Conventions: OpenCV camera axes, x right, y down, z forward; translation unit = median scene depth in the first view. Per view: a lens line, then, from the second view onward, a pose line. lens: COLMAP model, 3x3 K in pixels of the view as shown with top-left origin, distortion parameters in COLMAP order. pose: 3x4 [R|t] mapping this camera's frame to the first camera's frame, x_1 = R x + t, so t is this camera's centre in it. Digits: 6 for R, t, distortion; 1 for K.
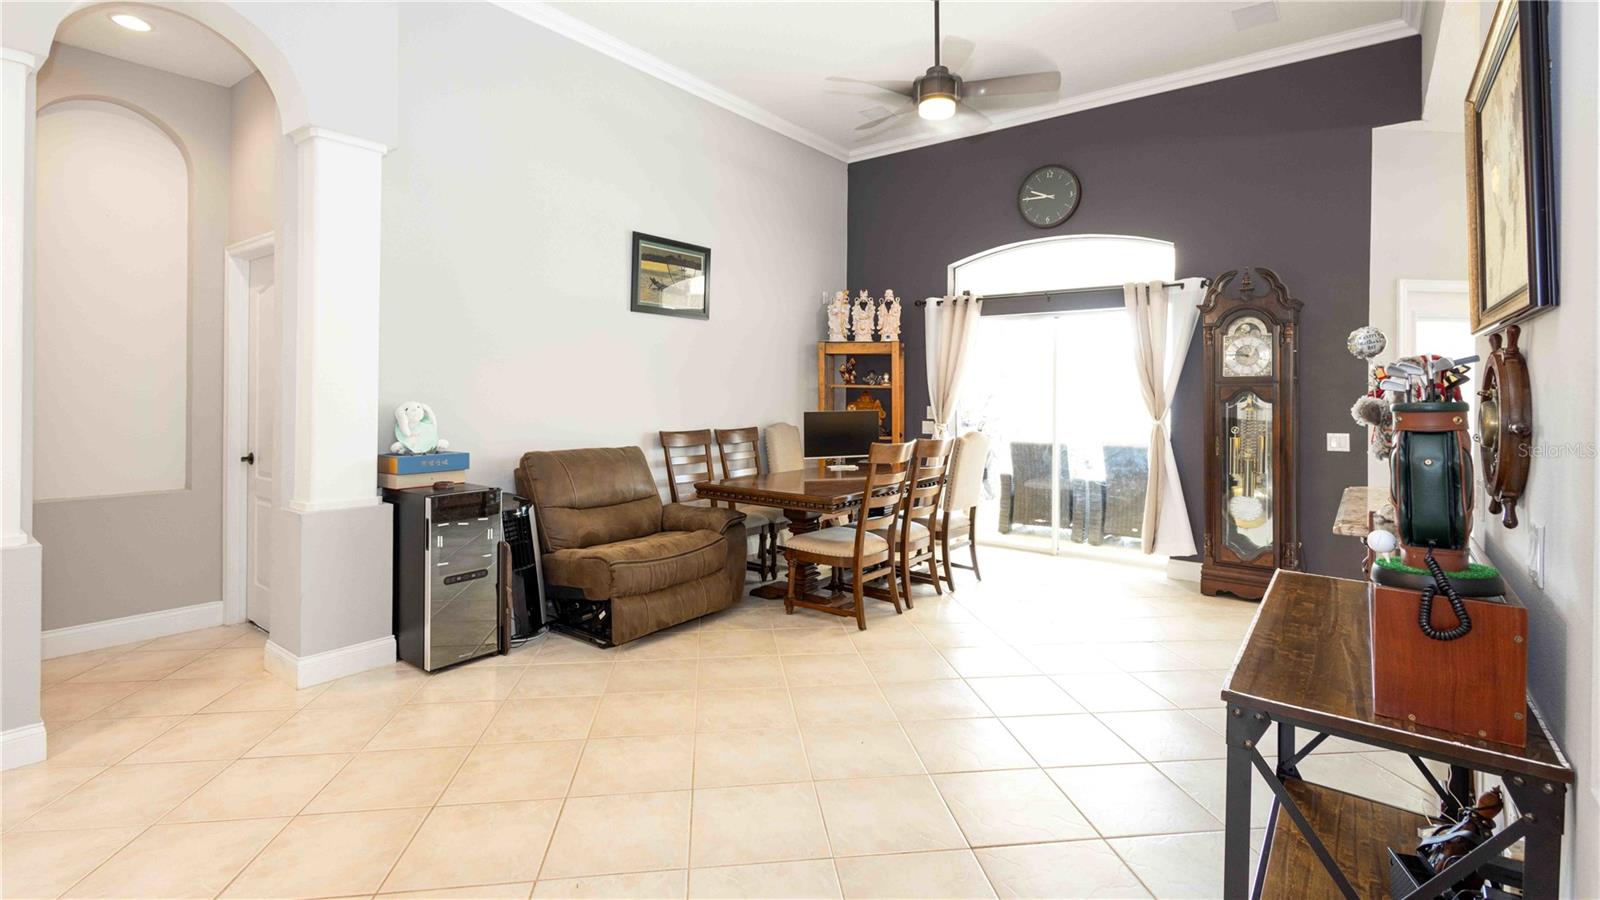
lens RADIAL K [[804.3, 0, 800.0], [0, 804.3, 450.0], [0, 0, 1]] dist [0.007338, -0.000759]
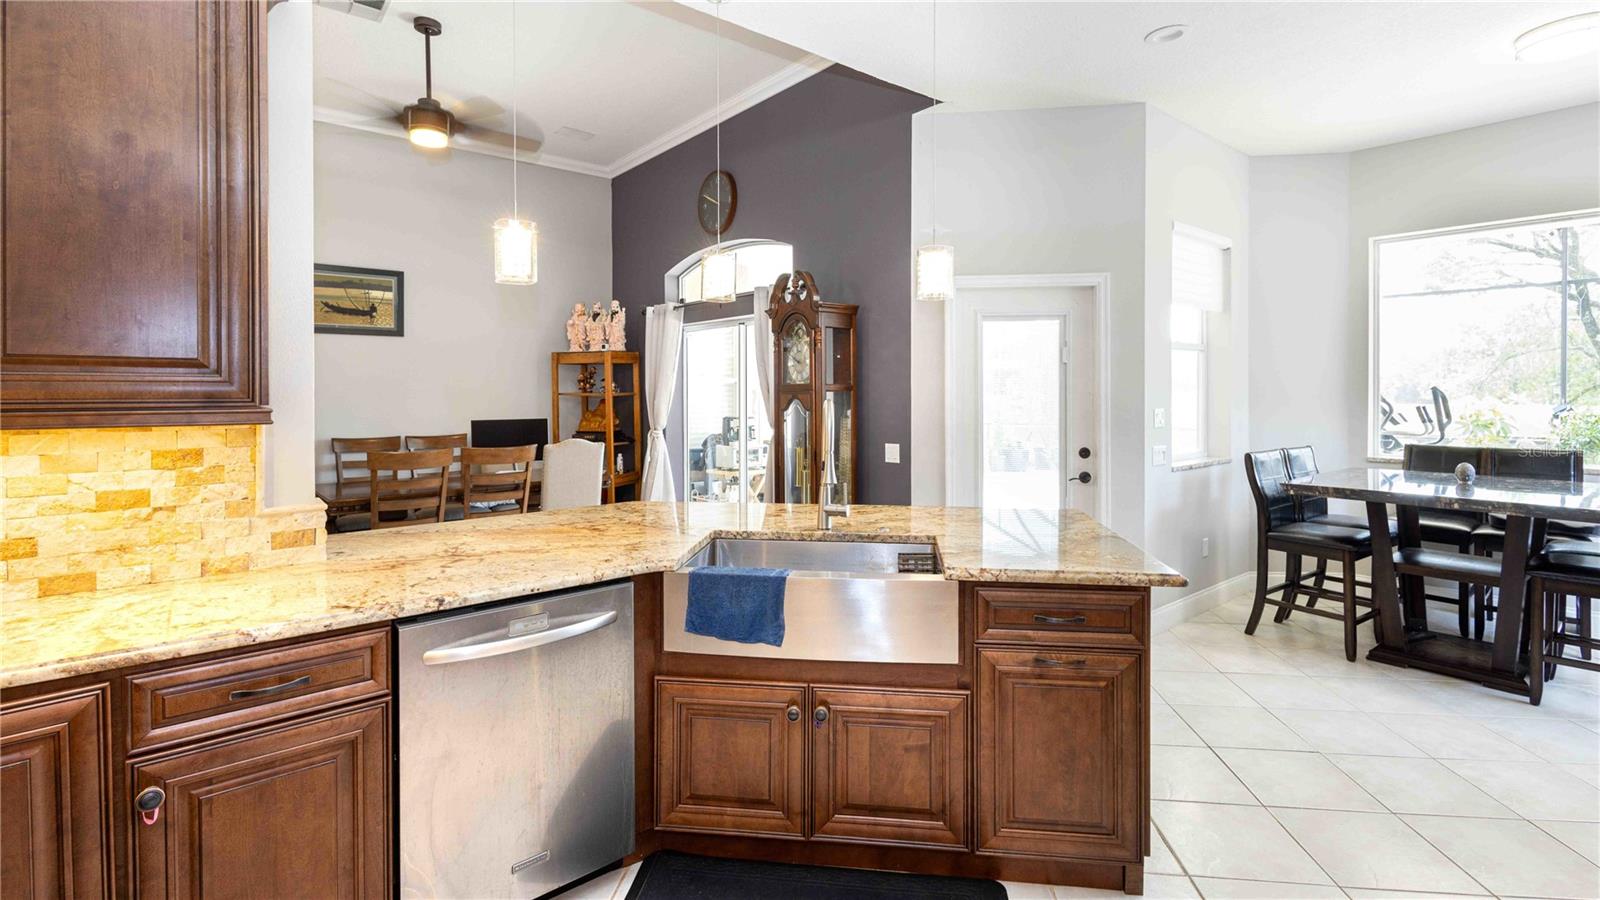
lens RADIAL K [[804.3, 0, 800.0], [0, 804.3, 450.0], [0, 0, 1]] dist [0.007338, -0.000759]
pose [[0.961422, 0.008517, -0.274945, 0.715177], [-0.009616, 0.999950, -0.002649, -0.008450], [0.274909, 0.005190, 0.961456, 0.089821]]
